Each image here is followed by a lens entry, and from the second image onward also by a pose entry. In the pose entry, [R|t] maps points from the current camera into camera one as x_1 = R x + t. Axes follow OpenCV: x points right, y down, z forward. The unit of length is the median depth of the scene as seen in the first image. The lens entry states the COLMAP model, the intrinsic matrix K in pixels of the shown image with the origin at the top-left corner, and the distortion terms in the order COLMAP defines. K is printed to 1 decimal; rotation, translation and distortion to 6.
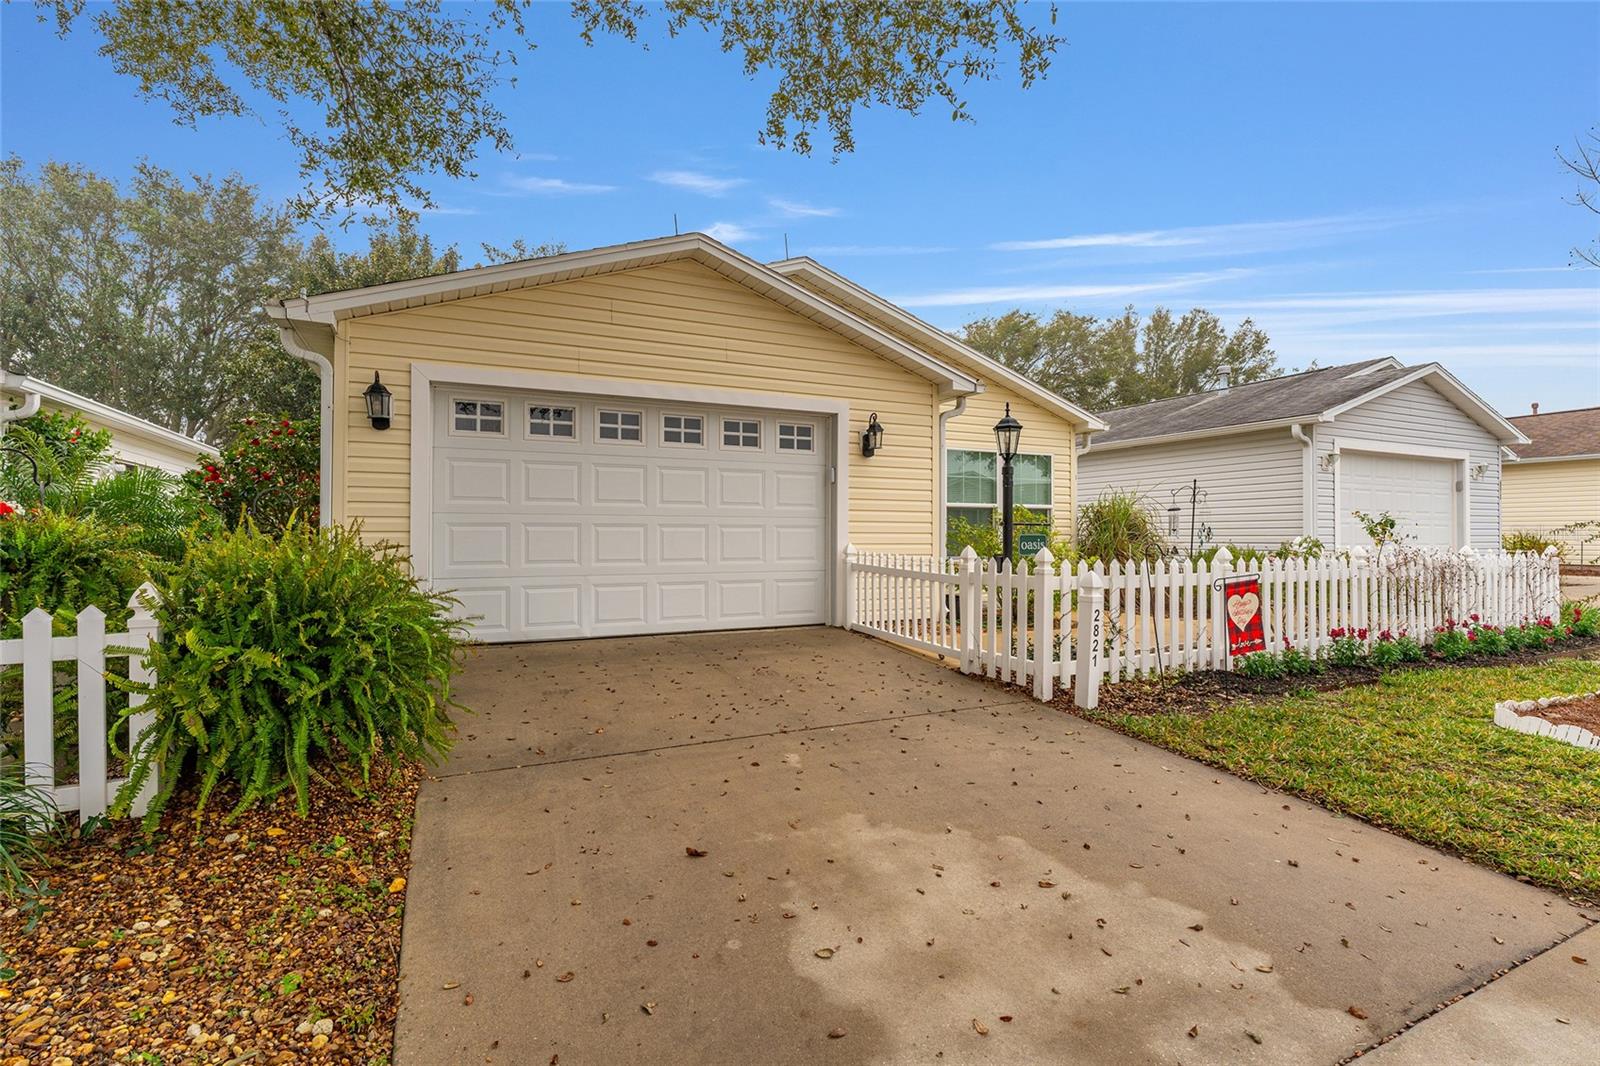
lens RADIAL K [[742.9, 0, 791.5], [0, 742.9, 531.2], [0, 0, 1]] dist [-0.004638, -0.000822]
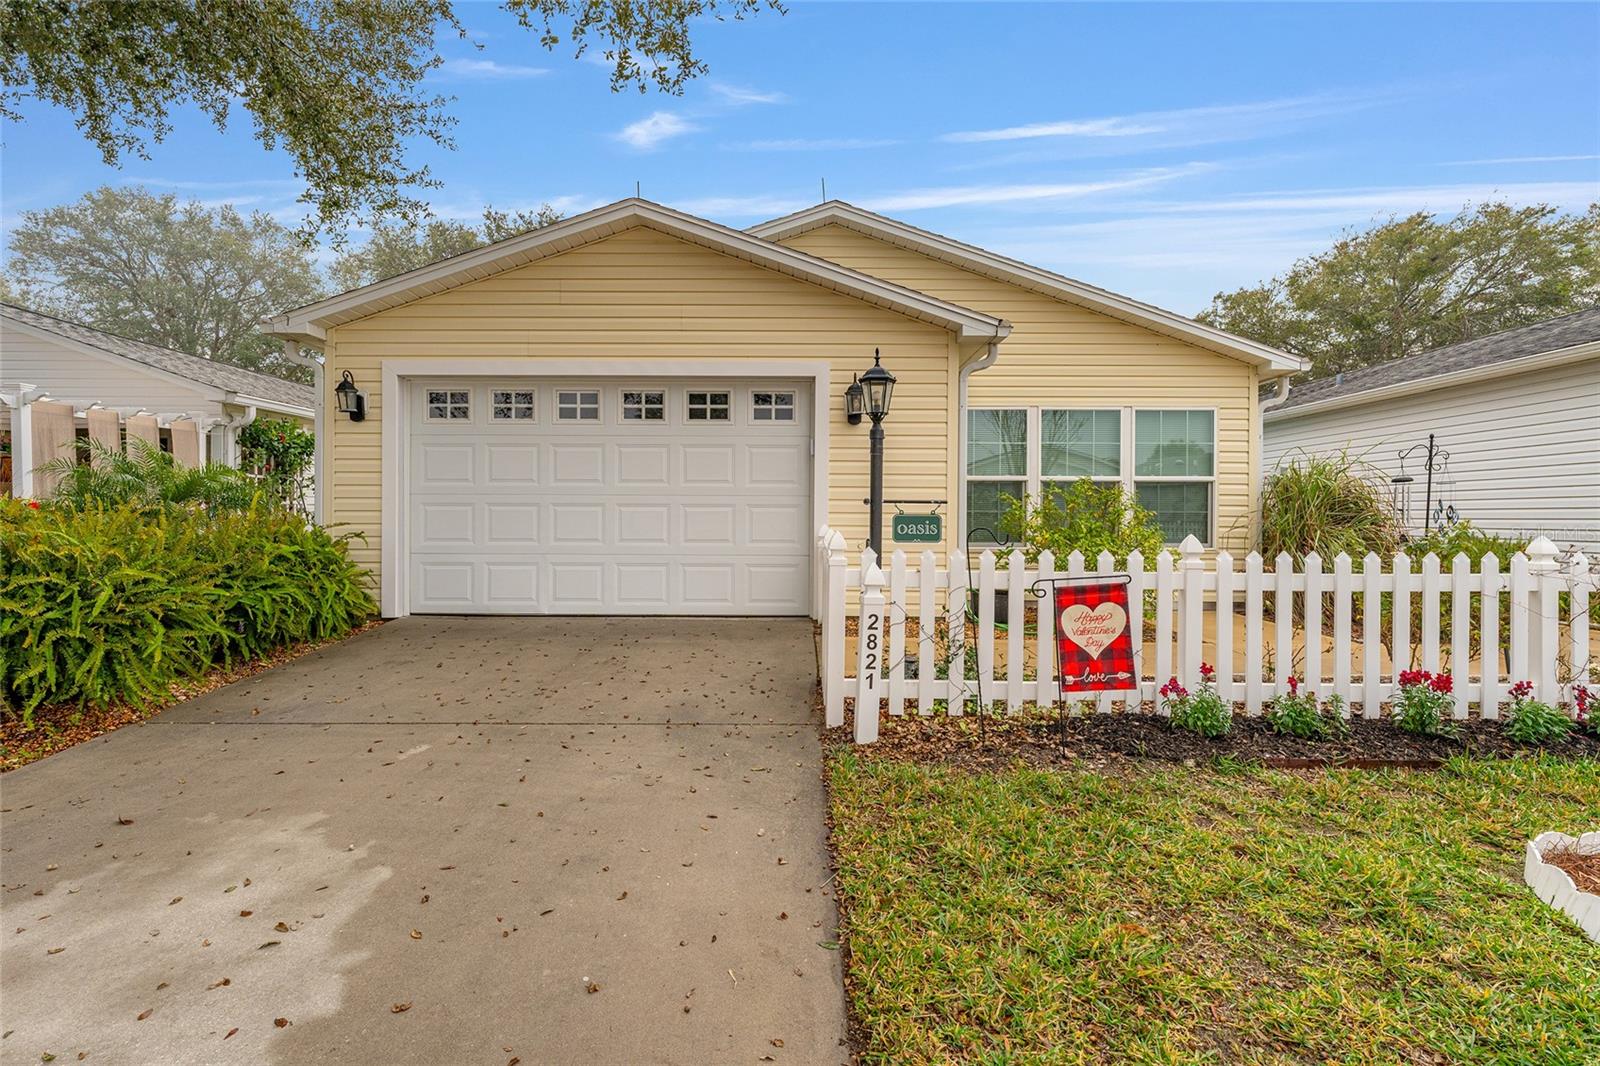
lens RADIAL K [[775.2, 0, 805.6], [0, 775.2, 529.1], [0, 0, 1]] dist [-0.004405, 0.000748]
pose [[0.901276, 0.010455, -0.433119, 0.512021], [-0.000914, 0.999752, 0.022230, 0.001066], [0.433244, -0.019640, 0.901063, 0.193077]]
